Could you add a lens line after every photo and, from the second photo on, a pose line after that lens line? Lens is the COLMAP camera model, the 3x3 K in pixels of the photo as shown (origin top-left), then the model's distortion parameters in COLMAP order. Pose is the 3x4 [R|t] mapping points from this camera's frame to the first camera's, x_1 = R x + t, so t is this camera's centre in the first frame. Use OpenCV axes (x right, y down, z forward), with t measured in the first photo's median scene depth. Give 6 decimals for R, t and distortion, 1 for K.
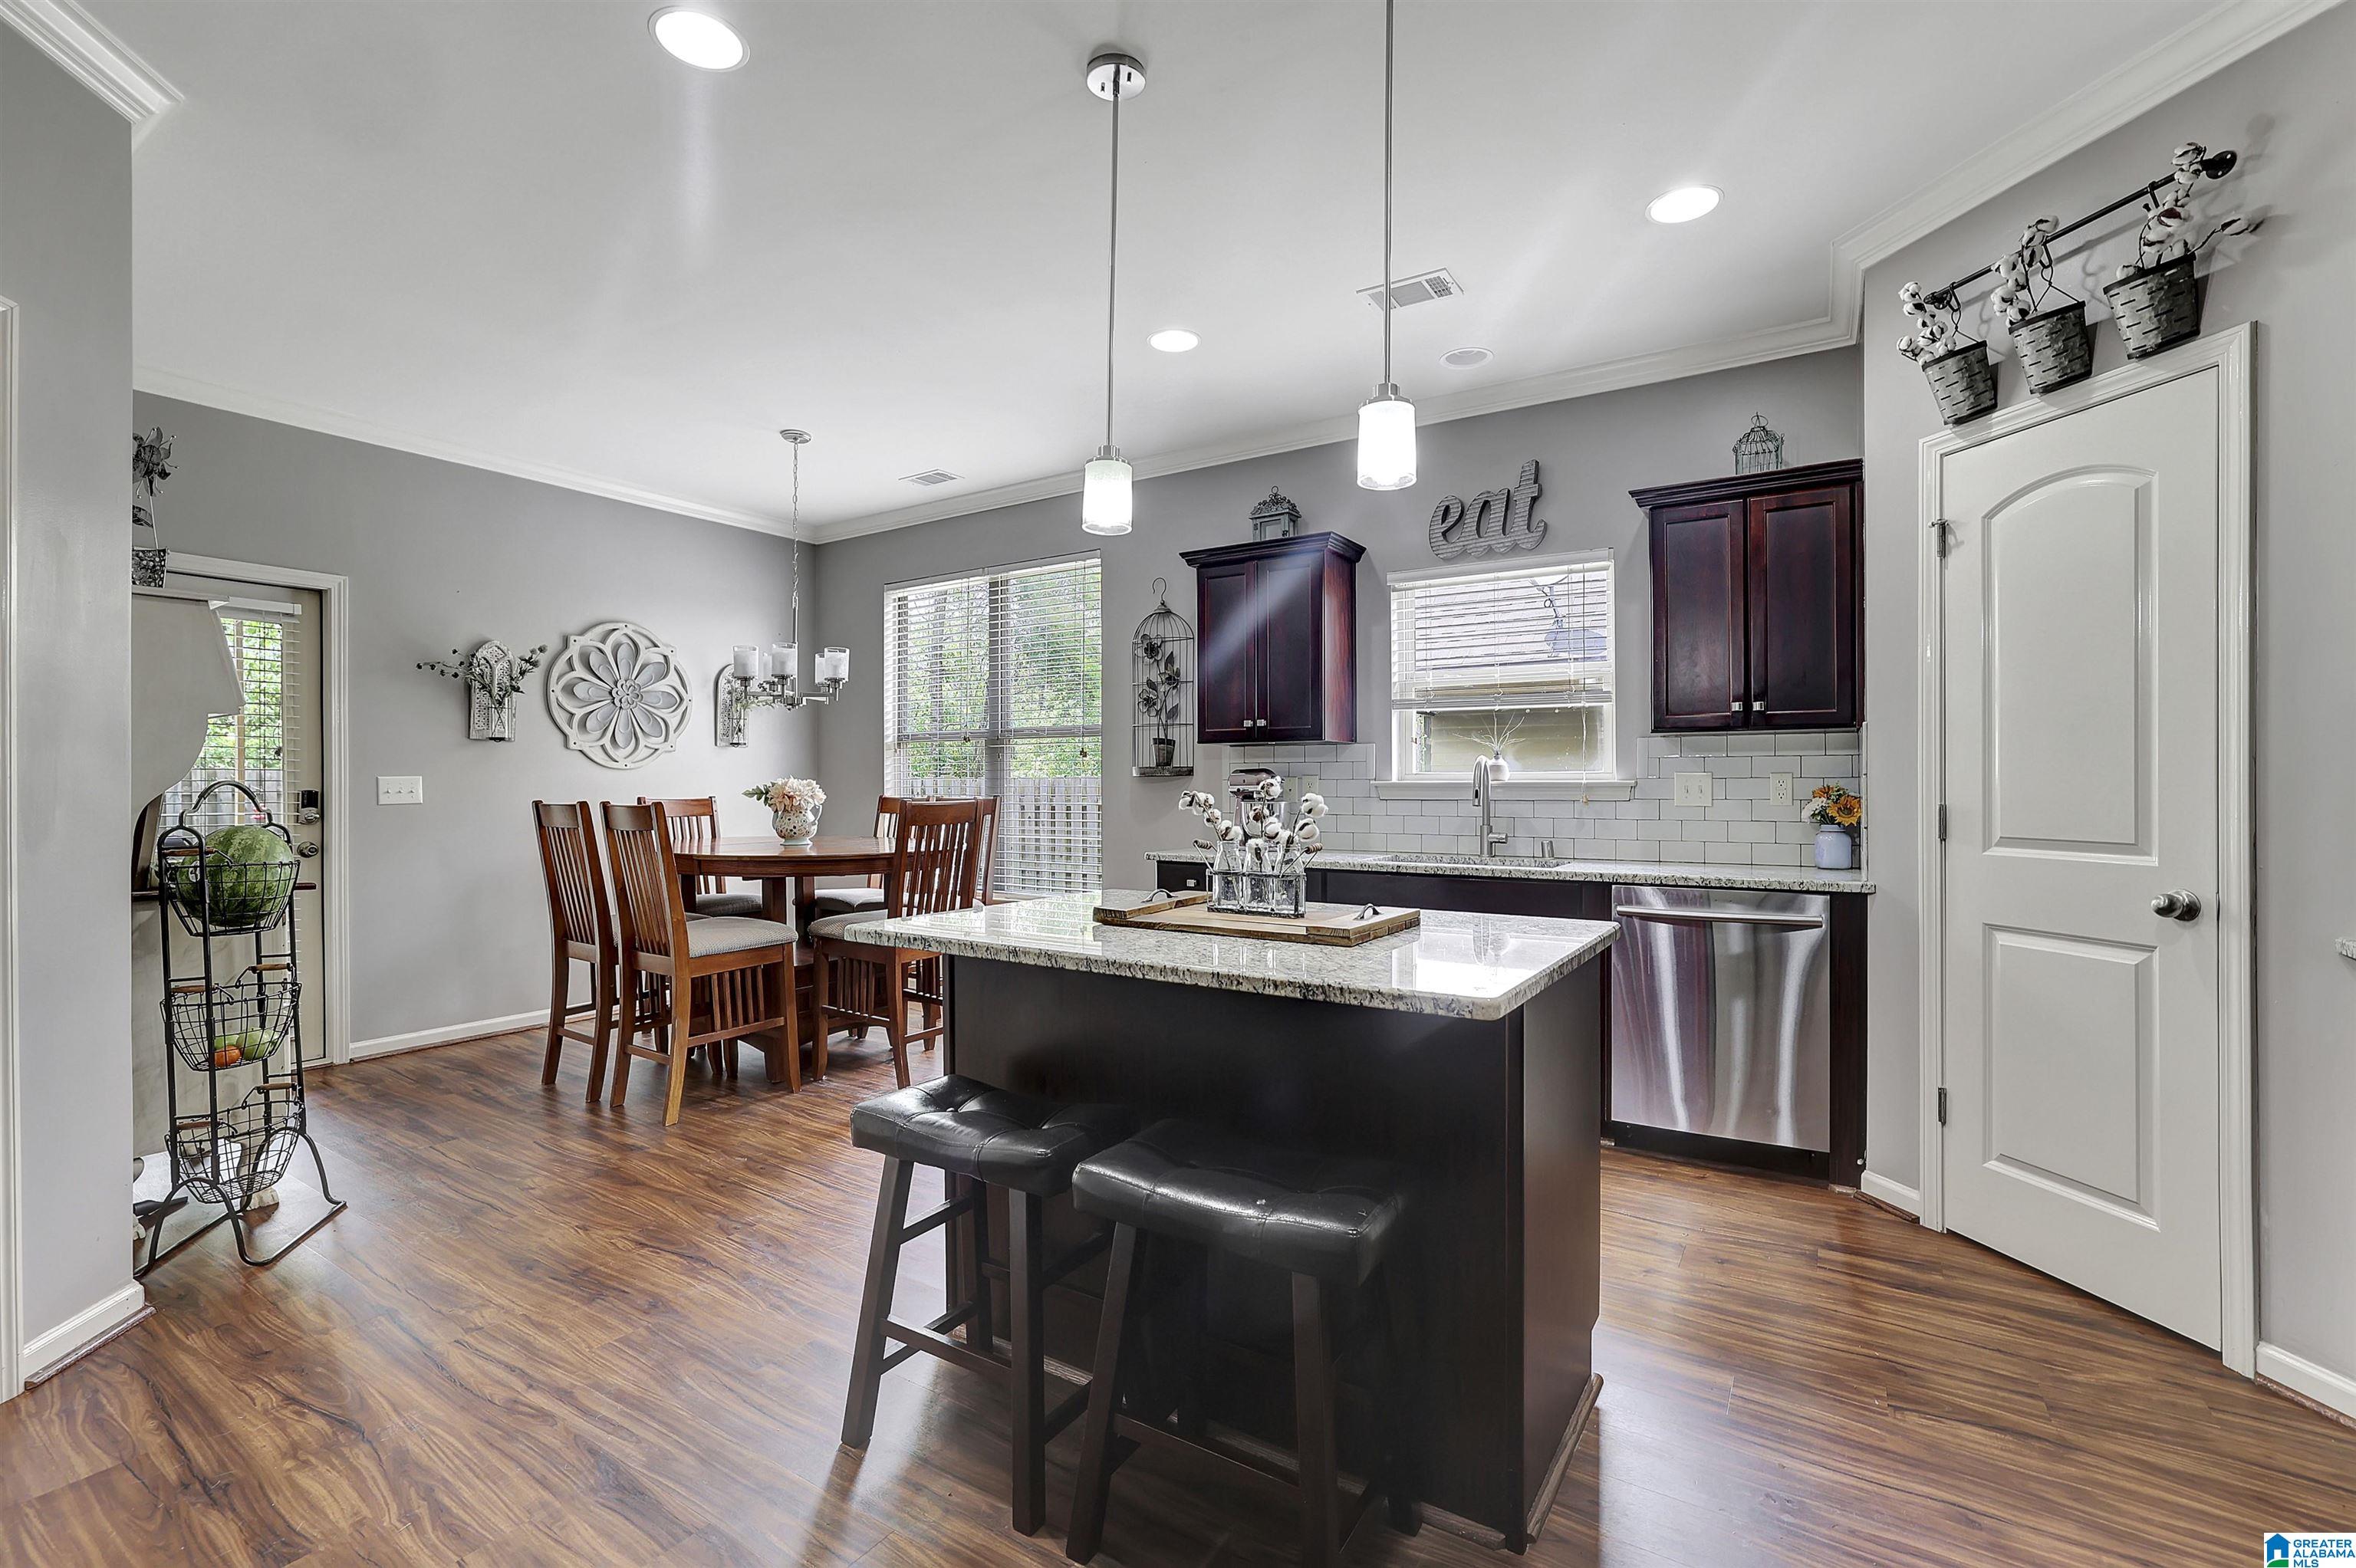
lens RADIAL K [[1035.5, 0, 1178.0], [0, 1035.5, 784.0], [0, 0, 1]] dist [-0.042520, 0.016825]
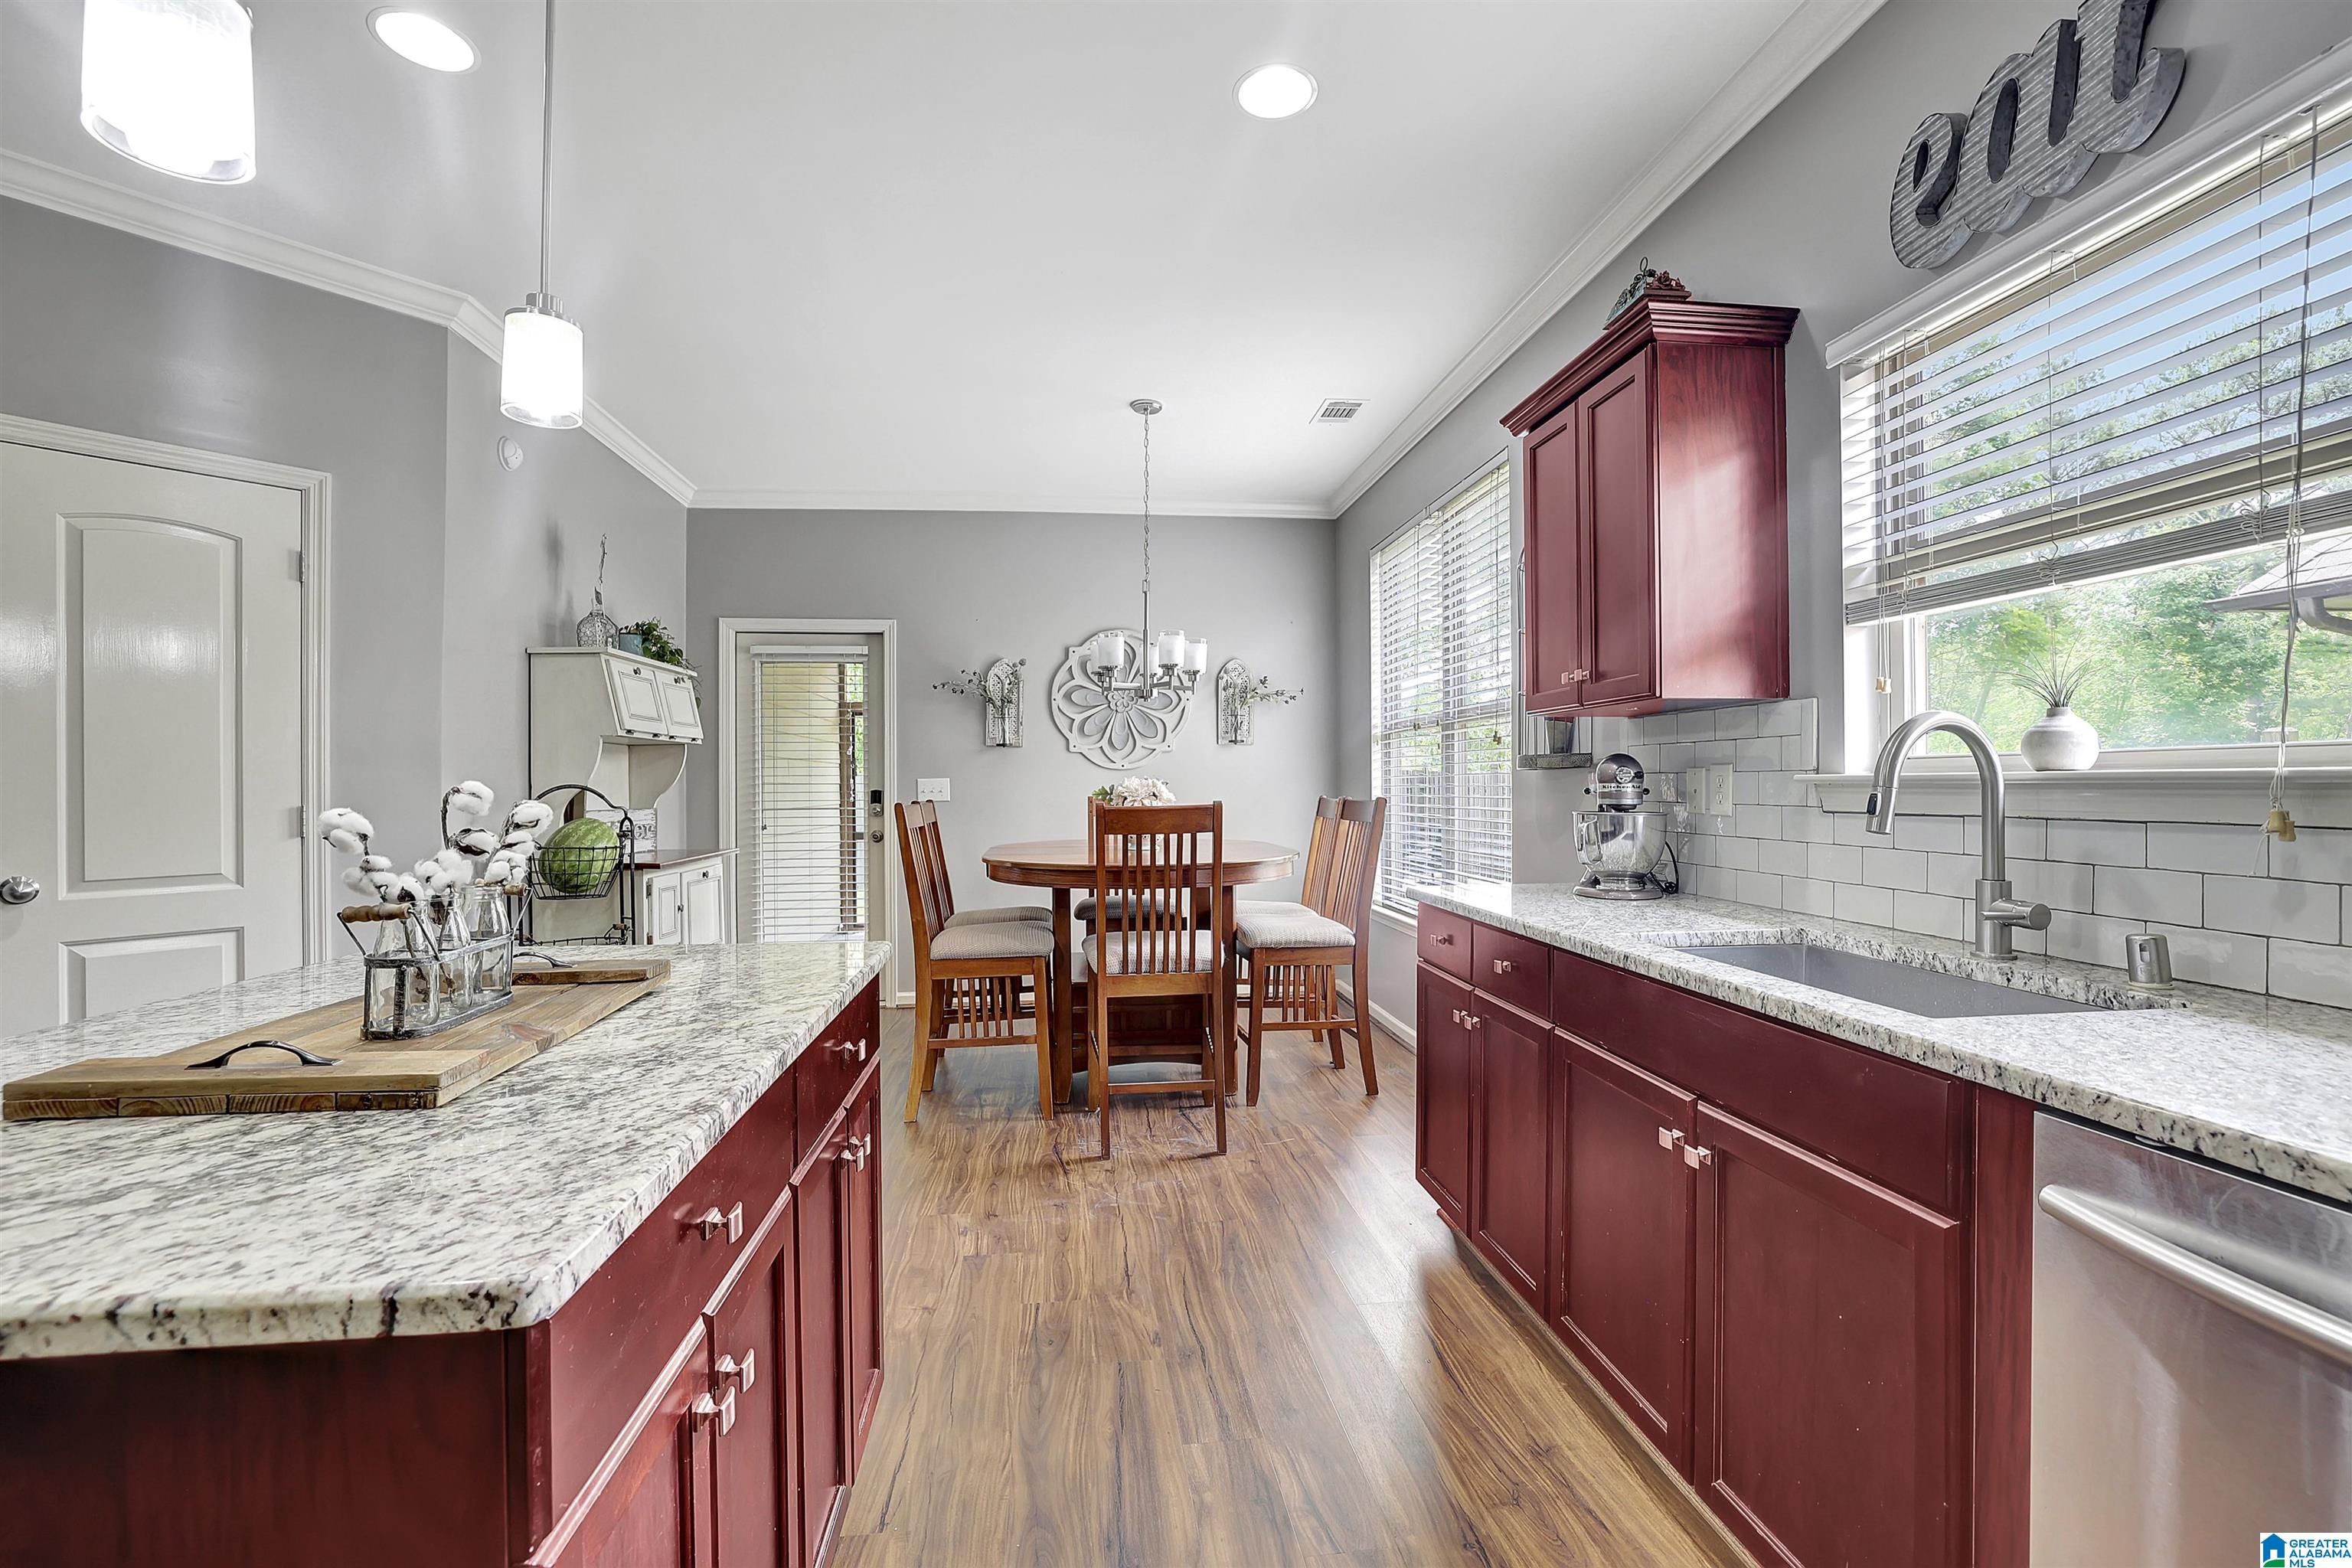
lens RADIAL K [[1022.6, 0, 1176.7], [0, 1022.6, 779.5], [0, 0, 1]] dist [-0.043246, 0.013691]
pose [[0.639170, -0.007354, -0.769030, 0.578410], [0.006274, 0.999971, -0.004348, 0.000516], [0.769040, -0.002046, 0.639198, 0.736140]]
